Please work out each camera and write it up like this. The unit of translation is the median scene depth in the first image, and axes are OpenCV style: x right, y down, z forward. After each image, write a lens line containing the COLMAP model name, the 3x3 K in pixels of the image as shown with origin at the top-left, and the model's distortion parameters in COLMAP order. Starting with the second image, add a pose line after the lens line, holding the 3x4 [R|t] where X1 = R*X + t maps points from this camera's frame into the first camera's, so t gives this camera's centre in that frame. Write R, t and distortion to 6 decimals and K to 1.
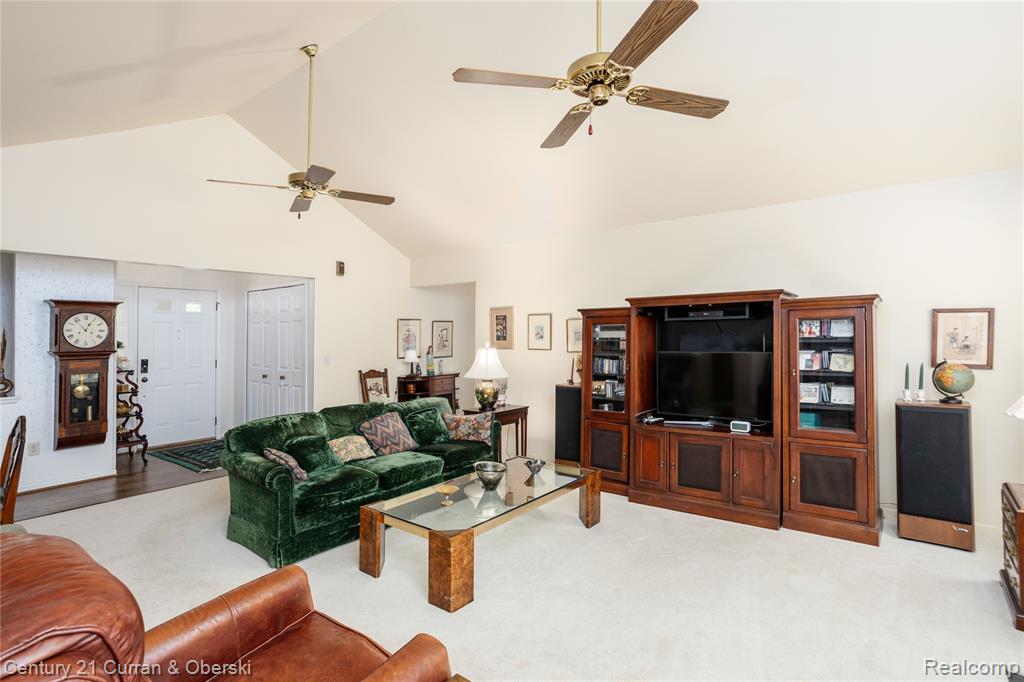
lens RADIAL K [[486.7, 0, 512.2], [0, 486.7, 337.6], [0, 0, 1]] dist [-0.017268, 0.001784]
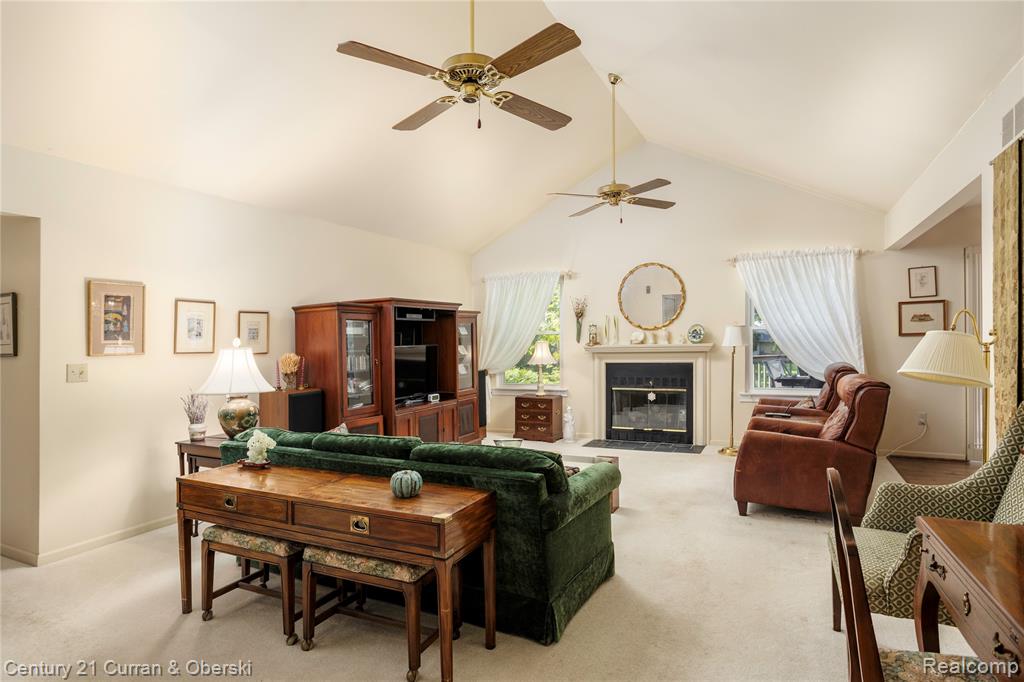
lens RADIAL K [[583.4, 0, 510.4], [0, 583.4, 334.3], [0, 0, 1]] dist [0.003539, 0.000457]
pose [[-0.158924, 0.018163, 0.987124, -0.889241], [0.018893, 0.999704, -0.015353, 0.021663], [-0.987110, 0.016209, -0.159220, 0.759703]]
